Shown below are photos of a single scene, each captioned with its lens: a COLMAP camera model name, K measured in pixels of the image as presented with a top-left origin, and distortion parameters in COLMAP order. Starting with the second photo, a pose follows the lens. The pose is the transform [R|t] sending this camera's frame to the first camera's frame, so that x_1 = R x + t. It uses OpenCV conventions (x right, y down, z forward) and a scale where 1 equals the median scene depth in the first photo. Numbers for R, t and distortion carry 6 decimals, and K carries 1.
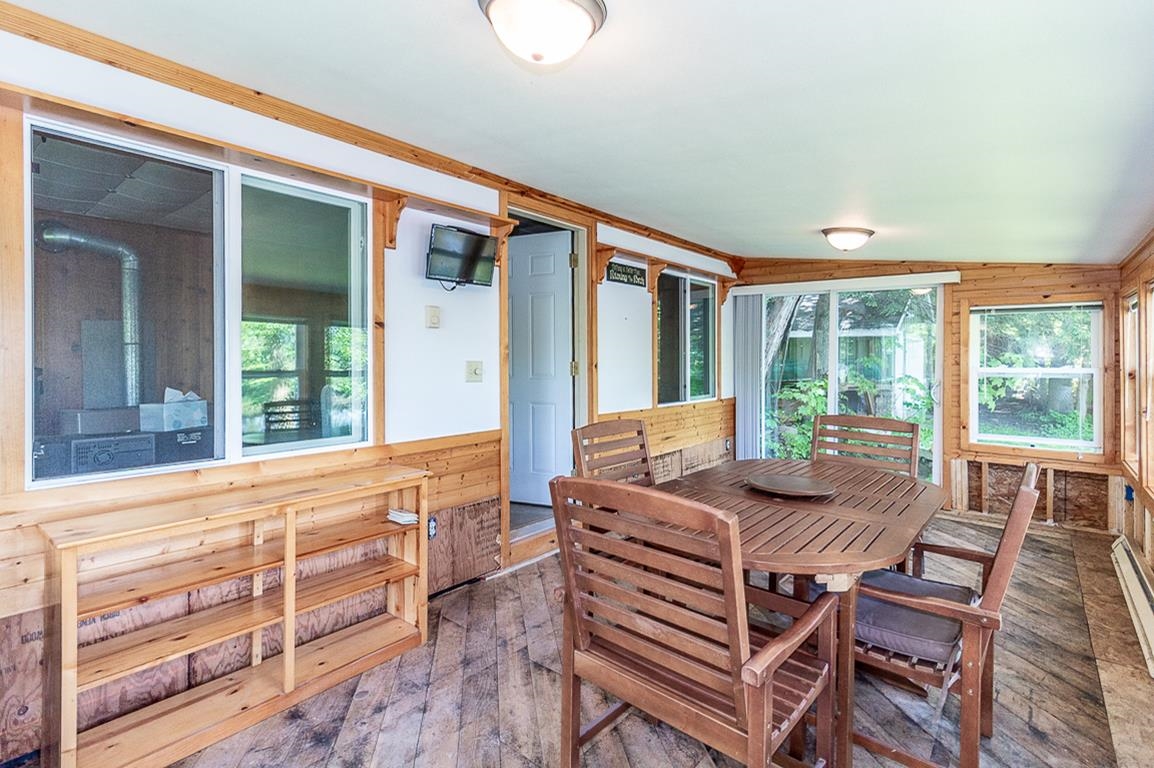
lens RADIAL K [[536.3, 0, 569.4], [0, 536.3, 373.2], [0, 0, 1]] dist [-0.000243, -0.000471]
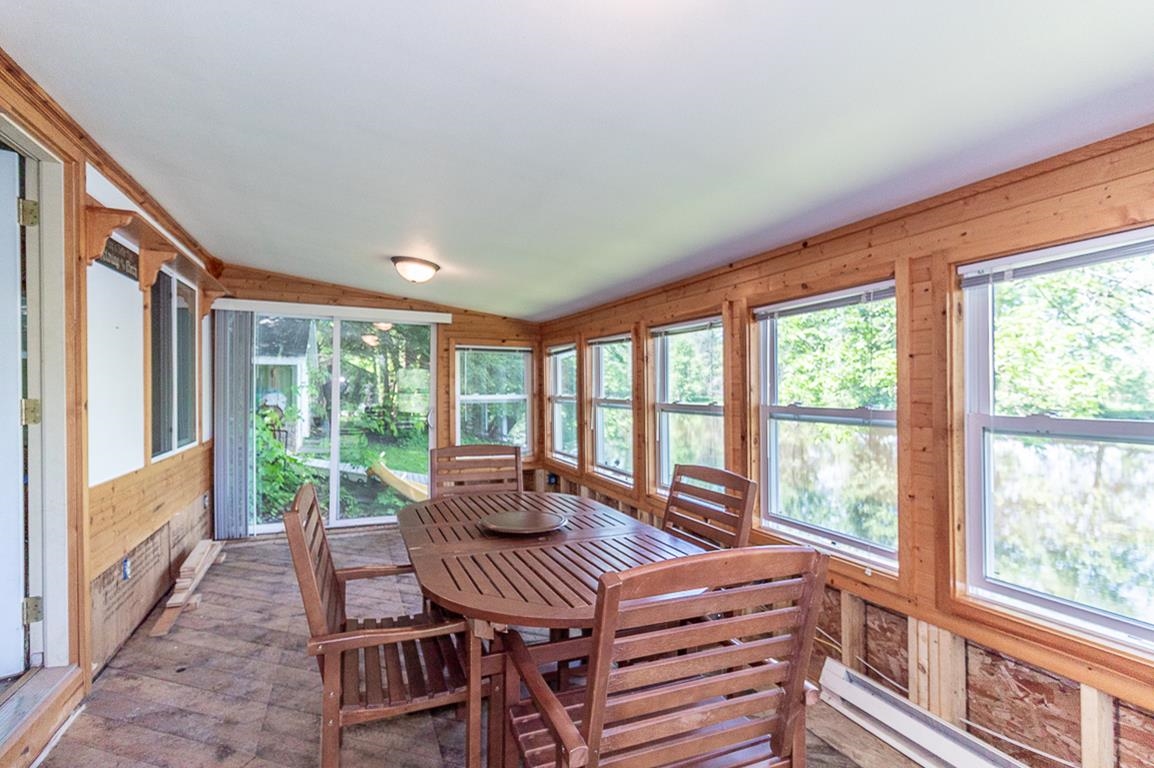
lens RADIAL K [[536.3, 0, 571.3], [0, 536.3, 387.8], [0, 0, 1]] dist [-0.000243, -0.000471]
pose [[0.445885, -0.004949, 0.895077, -0.222526], [0.026590, 0.999617, -0.007719, -0.013388], [-0.894695, 0.027242, 0.445846, 0.261747]]
